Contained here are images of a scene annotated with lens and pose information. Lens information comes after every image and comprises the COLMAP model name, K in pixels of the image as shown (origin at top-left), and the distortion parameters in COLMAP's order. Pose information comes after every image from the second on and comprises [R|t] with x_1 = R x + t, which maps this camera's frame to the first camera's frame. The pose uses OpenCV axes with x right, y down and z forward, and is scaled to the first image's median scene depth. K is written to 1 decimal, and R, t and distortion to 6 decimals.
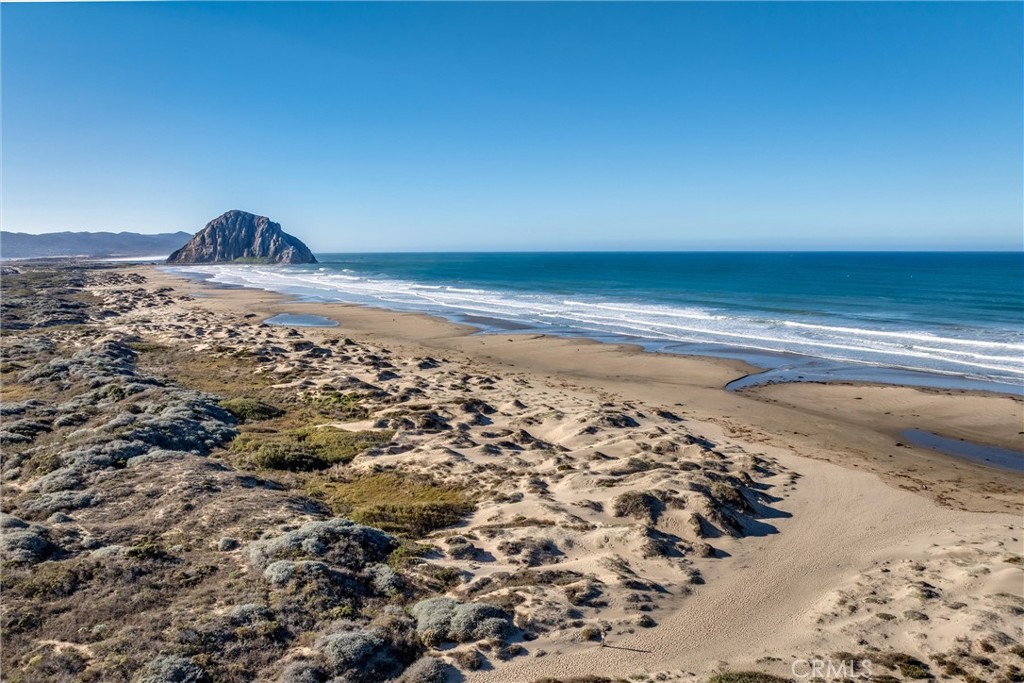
lens RADIAL K [[720.5, 0, 512.0], [0, 720.5, 341.5], [0, 0, 1]] dist [-0.019234, 0.001505]
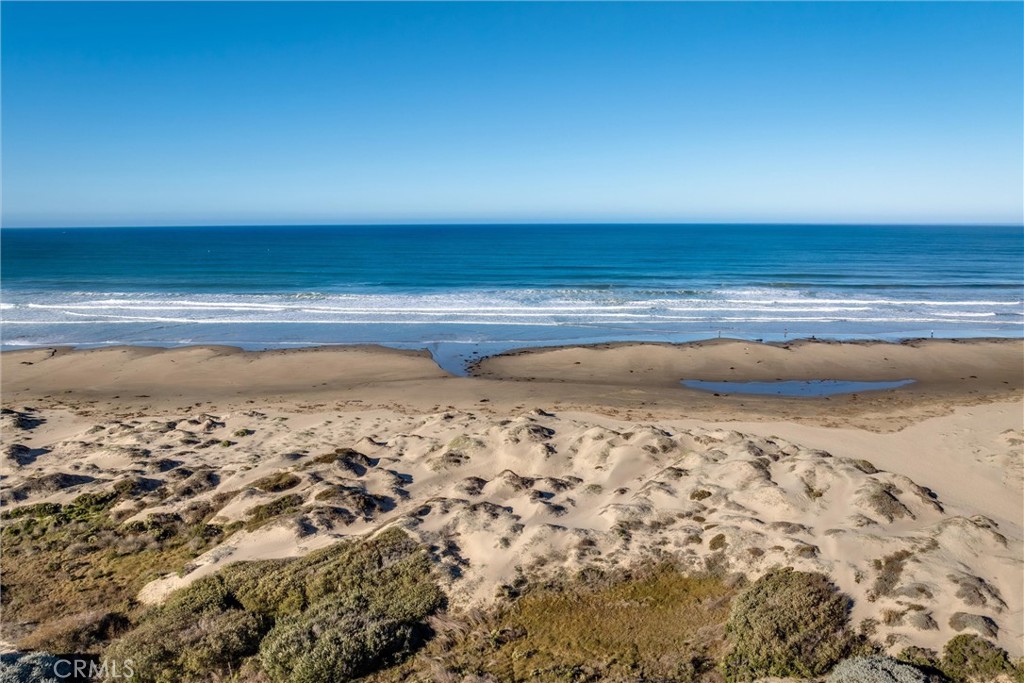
lens RADIAL K [[720.5, 0, 512.0], [0, 720.5, 341.5], [0, 0, 1]] dist [-0.019234, 0.001505]
pose [[0.606984, -0.128257, 0.784297, -0.573004], [0.098441, 0.991425, 0.085944, -0.076406], [-0.788594, 0.025040, 0.614404, 0.561937]]
